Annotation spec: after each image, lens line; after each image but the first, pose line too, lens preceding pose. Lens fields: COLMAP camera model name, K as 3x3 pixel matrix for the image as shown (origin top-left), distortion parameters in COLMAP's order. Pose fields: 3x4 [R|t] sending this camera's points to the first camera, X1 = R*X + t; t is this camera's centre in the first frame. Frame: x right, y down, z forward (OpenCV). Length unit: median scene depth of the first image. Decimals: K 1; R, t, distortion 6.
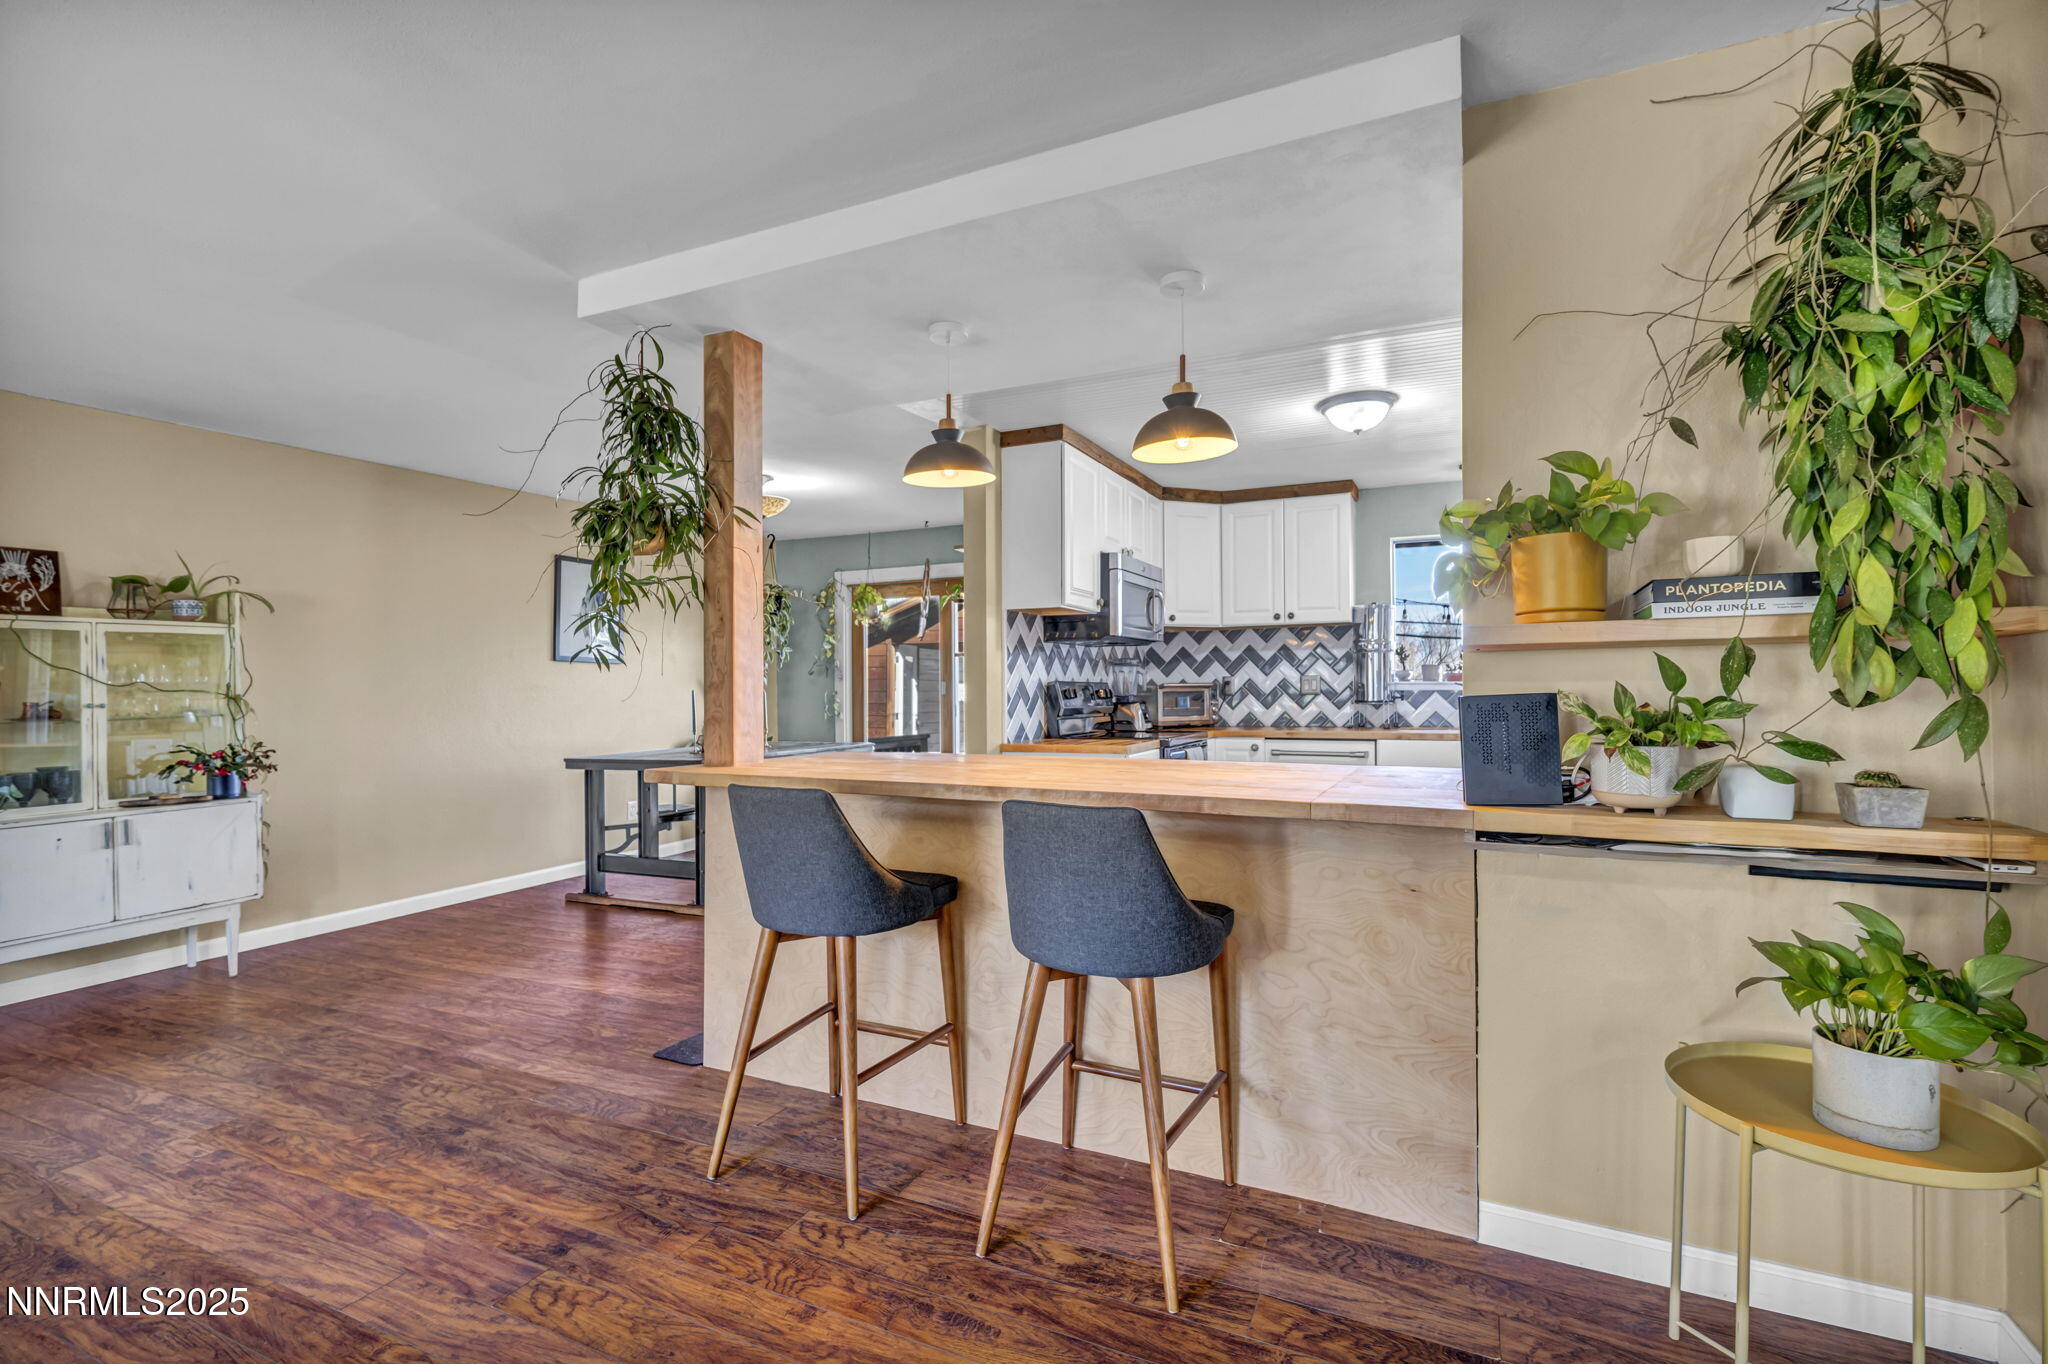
lens RADIAL K [[944.2, 0, 1021.0], [0, 944.2, 681.3], [0, 0, 1]] dist [-0.003535, 0.001517]
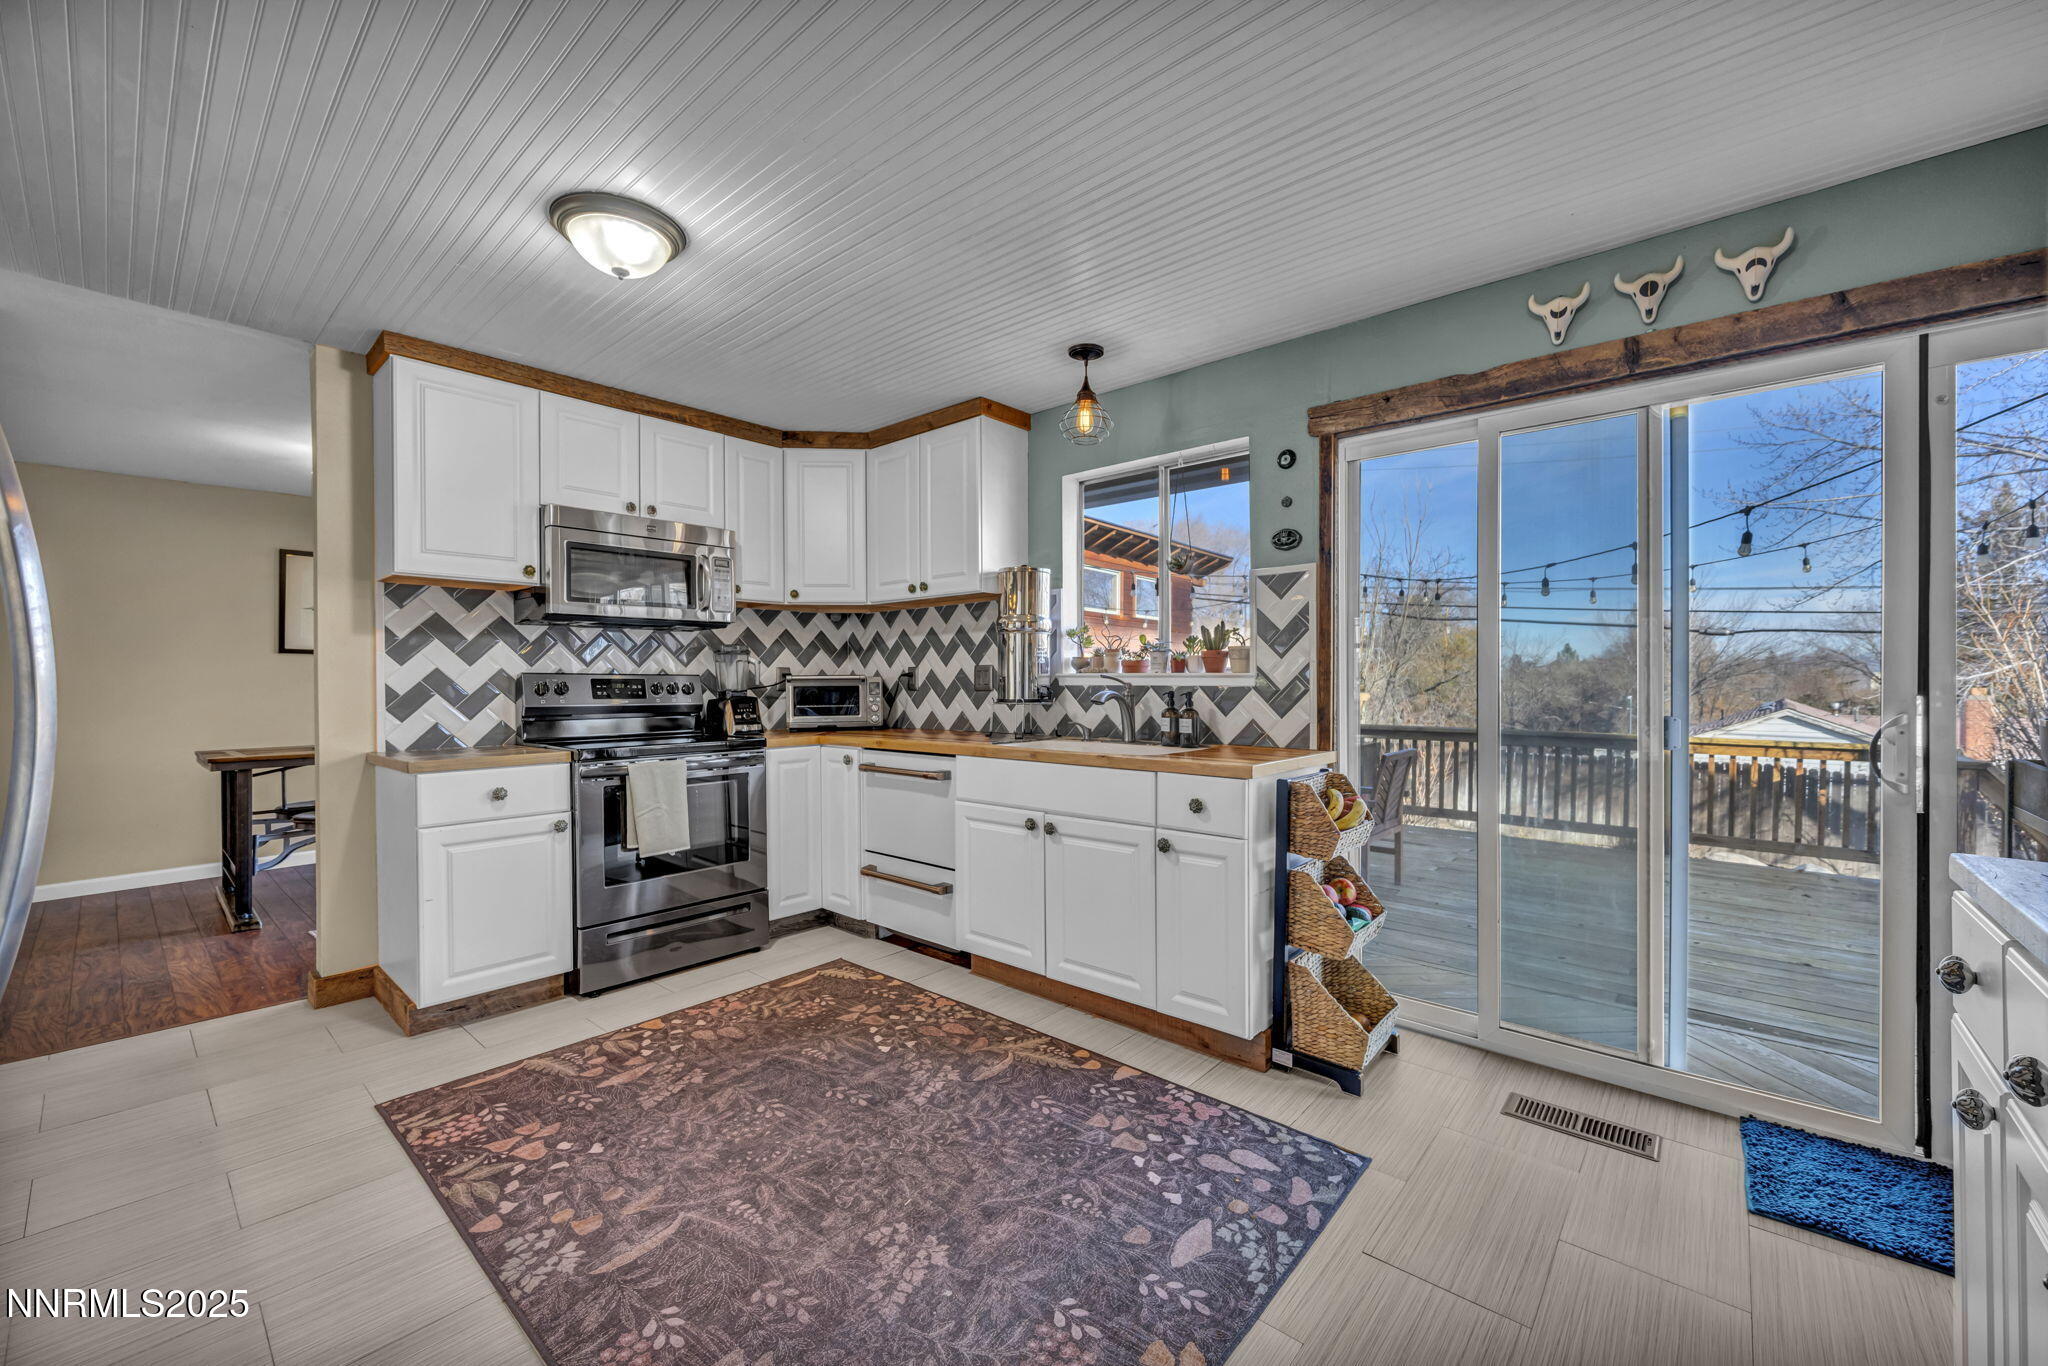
lens RADIAL K [[819.3, 0, 1030.3], [0, 819.3, 679.1], [0, 0, 1]] dist [0.000188, -0.001119]
pose [[0.959939, 0.001299, -0.280205, 1.089090], [0.000796, 0.999973, 0.007364, 0.000897], [0.280207, -0.007292, 0.959912, 0.765741]]
